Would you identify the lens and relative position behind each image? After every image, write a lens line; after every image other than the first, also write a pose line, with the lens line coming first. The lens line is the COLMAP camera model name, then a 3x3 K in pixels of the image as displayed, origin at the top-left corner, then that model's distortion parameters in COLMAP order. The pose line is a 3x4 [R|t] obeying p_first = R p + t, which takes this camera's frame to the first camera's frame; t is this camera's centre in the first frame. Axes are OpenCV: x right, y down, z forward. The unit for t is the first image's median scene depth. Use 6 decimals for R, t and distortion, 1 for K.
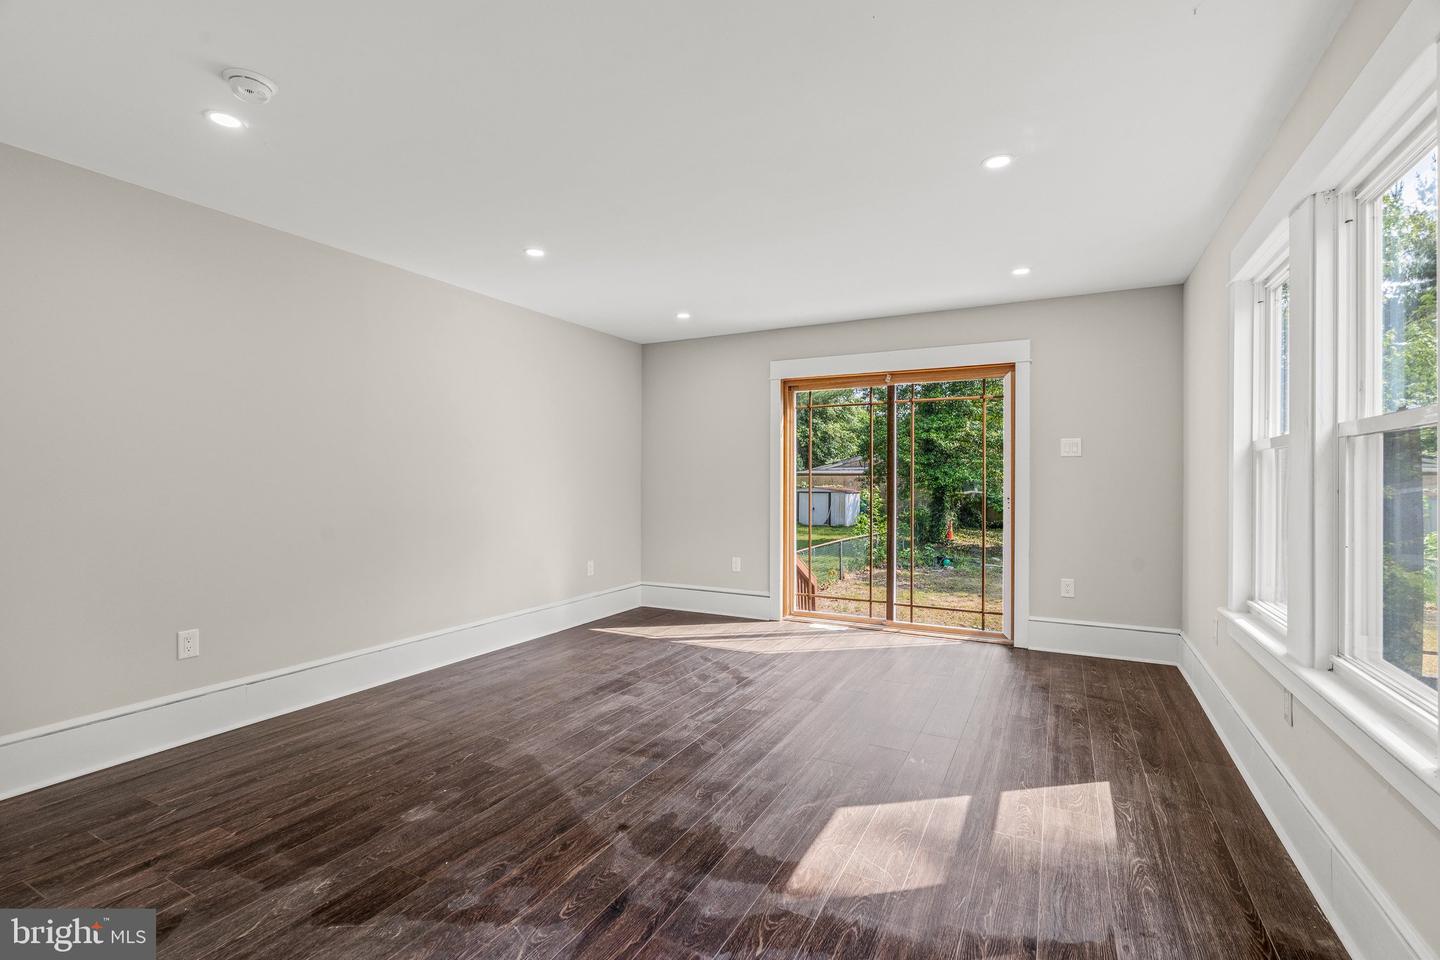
lens RADIAL K [[671.9, 0, 714.8], [0, 671.9, 473.7], [0, 0, 1]] dist [-0.003916, -0.000325]
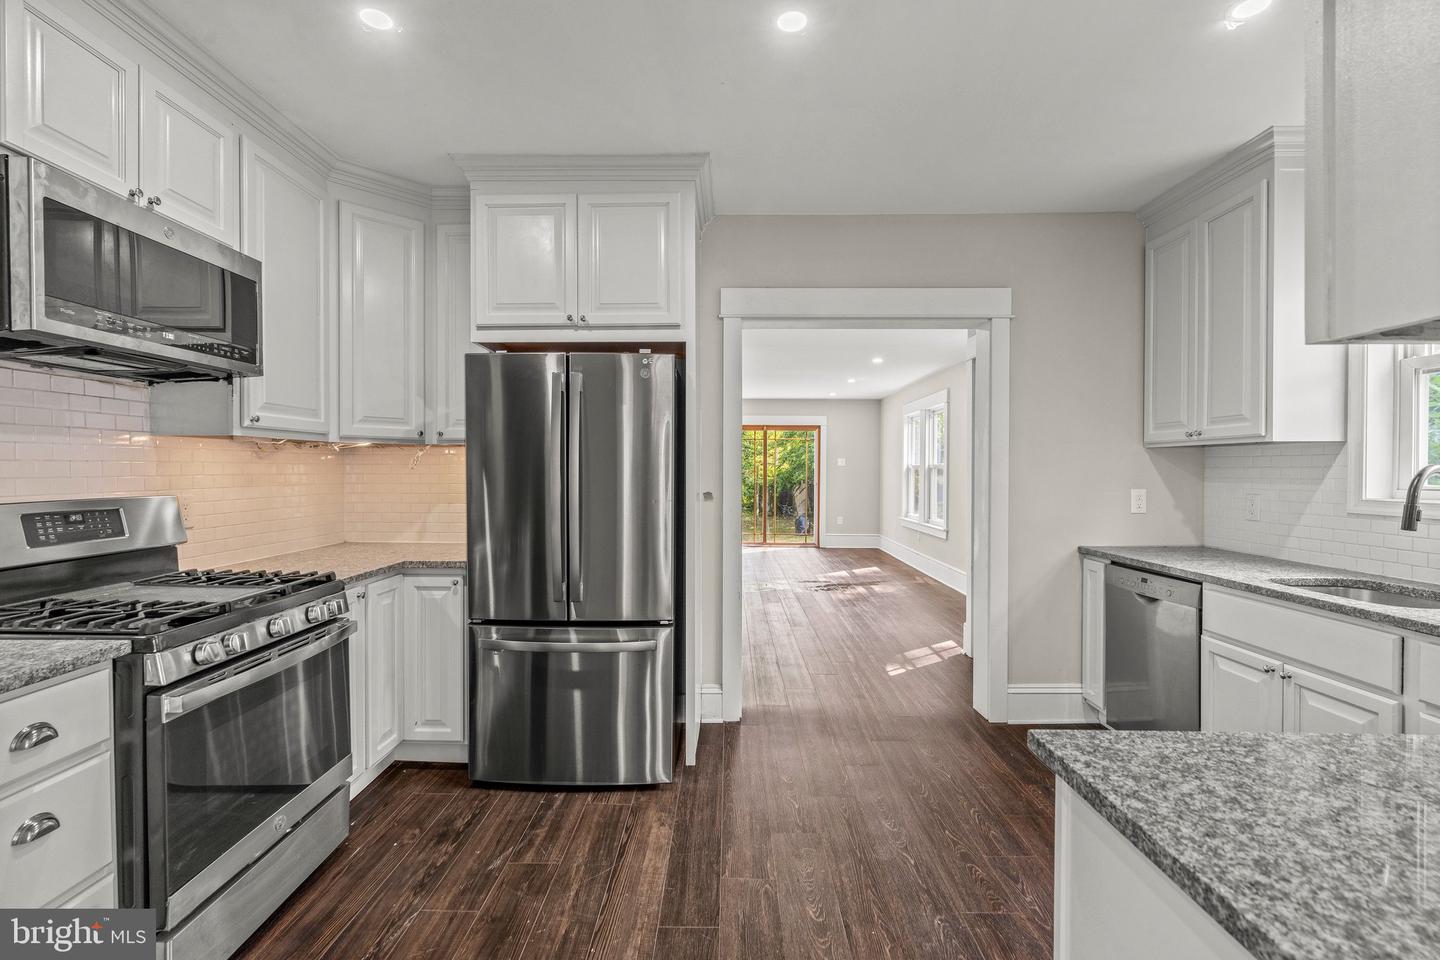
lens RADIAL K [[682.2, 0, 724.5], [0, 682.2, 480.4], [0, 0, 1]] dist [-0.004717, 0.000169]
pose [[0.889225, -0.007465, 0.457408, -1.231151], [-0.004084, 0.999697, 0.024254, -0.041962], [-0.457451, -0.023435, 0.888926, -1.258991]]
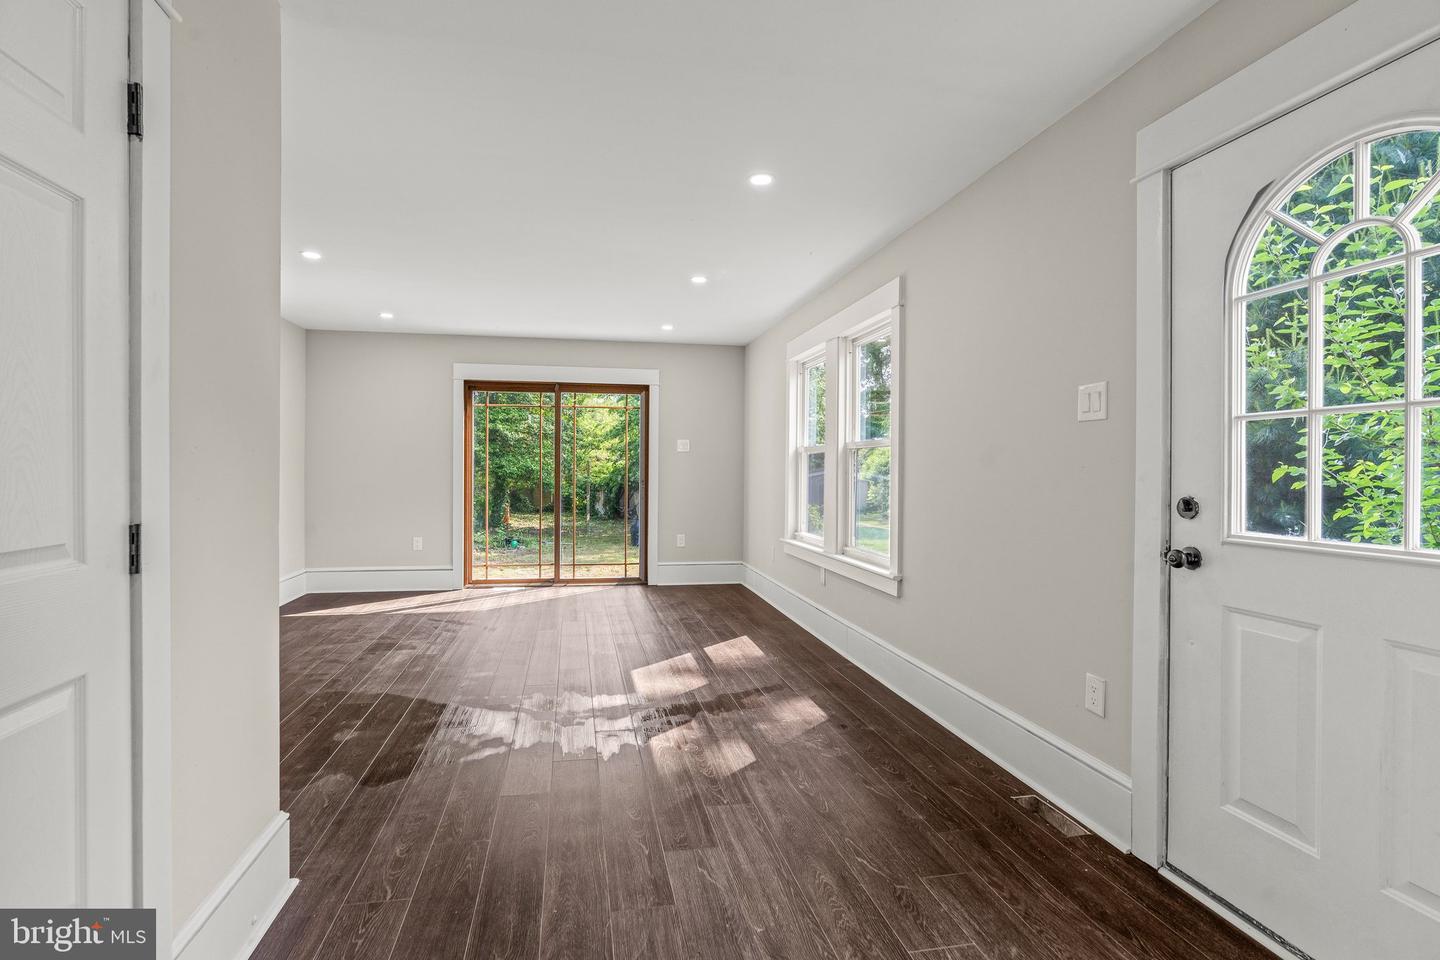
lens RADIAL K [[671.9, 0, 714.8], [0, 671.9, 473.7], [0, 0, 1]] dist [-0.003916, -0.000325]
pose [[0.776054, -0.002804, 0.630660, -0.447446], [-0.008383, 0.999856, 0.014761, -0.001062], [-0.630610, -0.016742, 0.775919, -0.249641]]
